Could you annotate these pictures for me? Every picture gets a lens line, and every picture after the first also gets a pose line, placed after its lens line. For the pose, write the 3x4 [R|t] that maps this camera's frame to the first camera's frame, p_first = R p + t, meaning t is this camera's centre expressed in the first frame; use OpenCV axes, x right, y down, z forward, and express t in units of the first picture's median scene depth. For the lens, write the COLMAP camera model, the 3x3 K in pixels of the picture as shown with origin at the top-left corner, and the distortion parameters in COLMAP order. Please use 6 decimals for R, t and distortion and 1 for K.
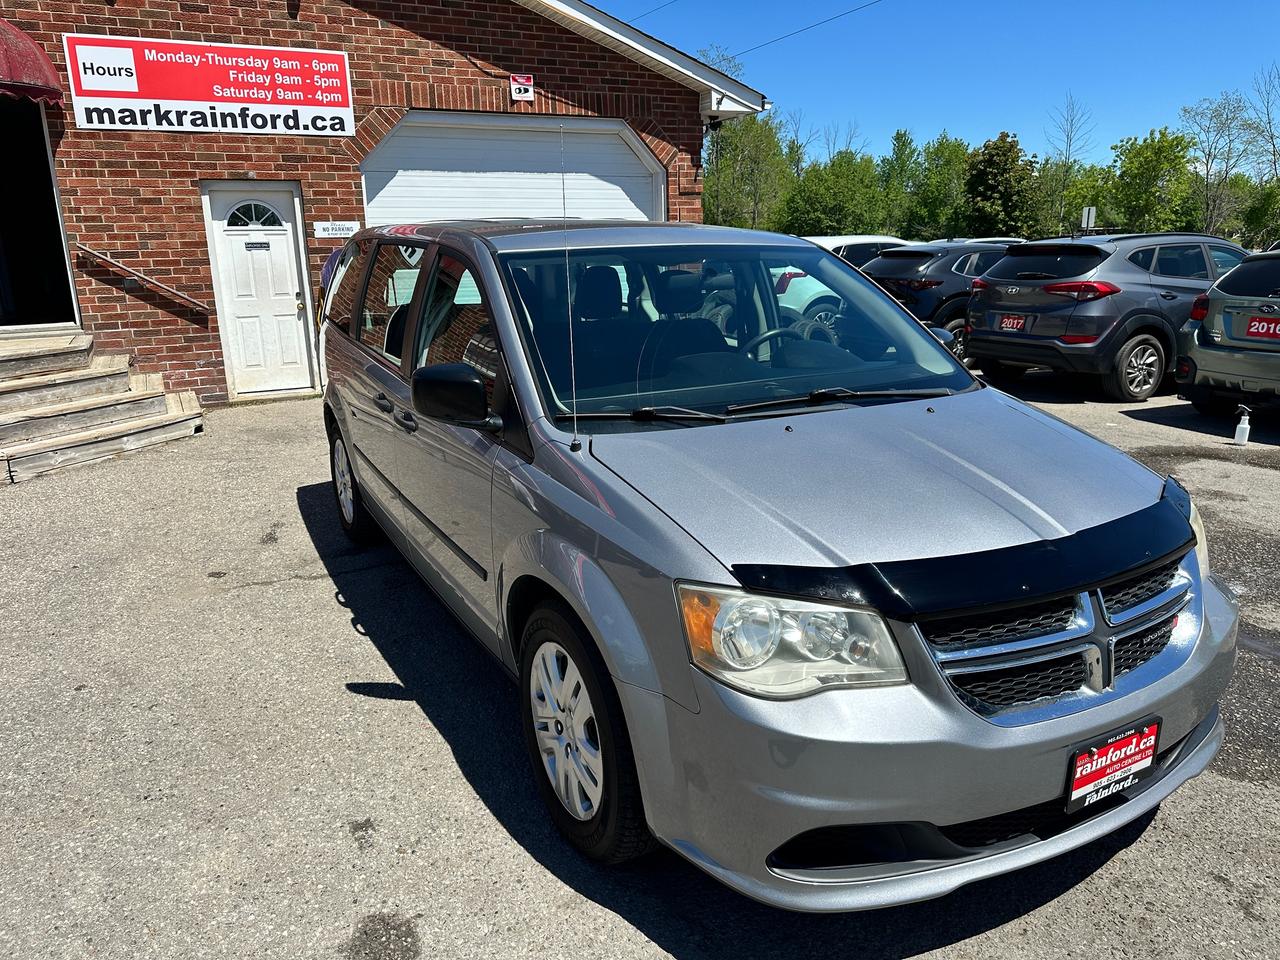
lens RADIAL K [[917.3, 0, 684.4], [0, 917.3, 470.2], [0, 0, 1]] dist [0.010948, -0.022648]
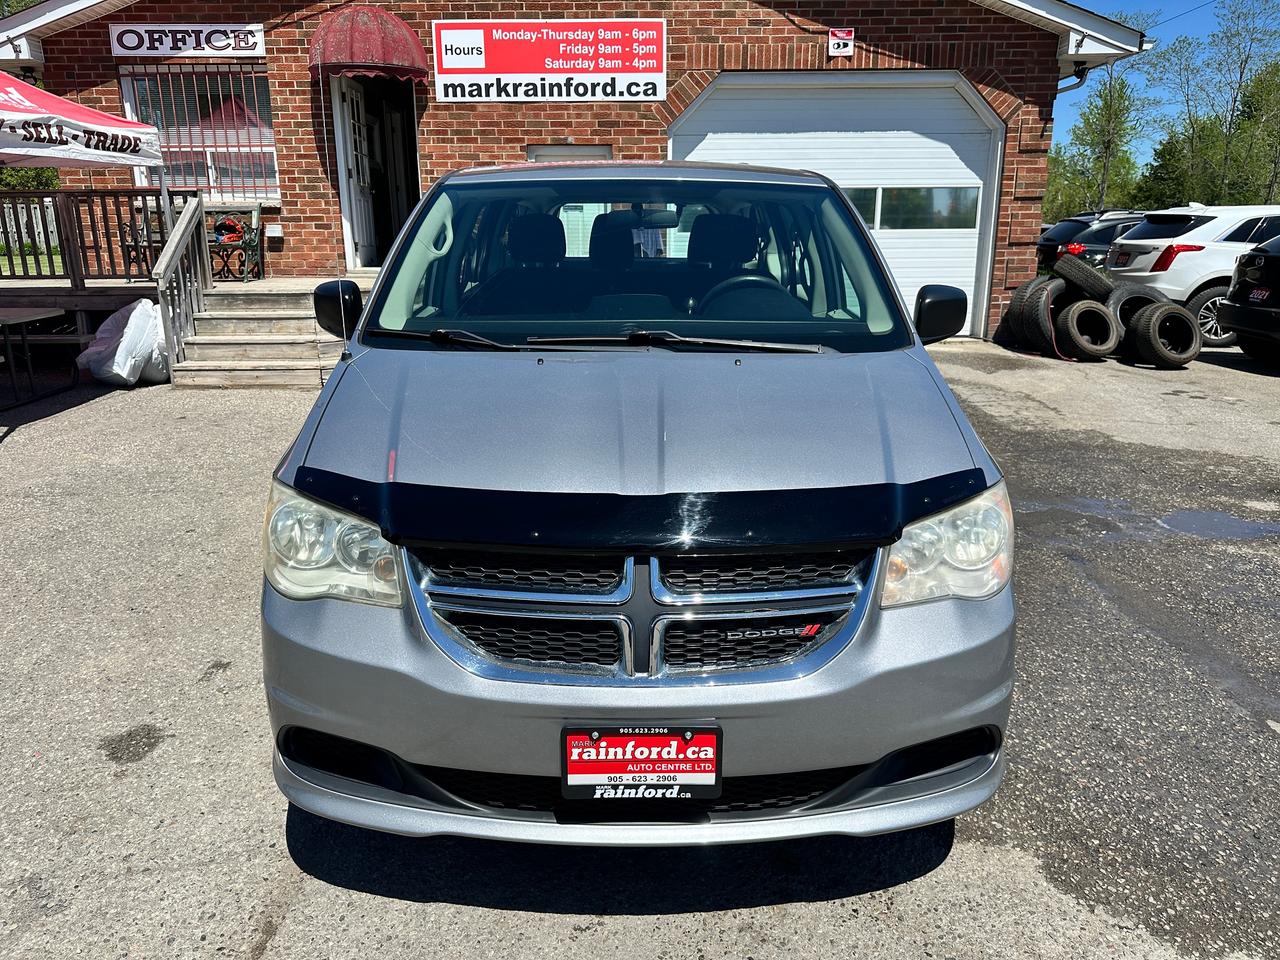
lens RADIAL K [[917.3, 0, 642.8], [0, 917.3, 484.2], [0, 0, 1]] dist [0.010948, -0.022648]
pose [[0.882479, 0.142584, -0.448219, 0.160517], [-0.123792, 0.989756, 0.071123, 0.000621], [0.453769, -0.007279, 0.891090, 0.047841]]
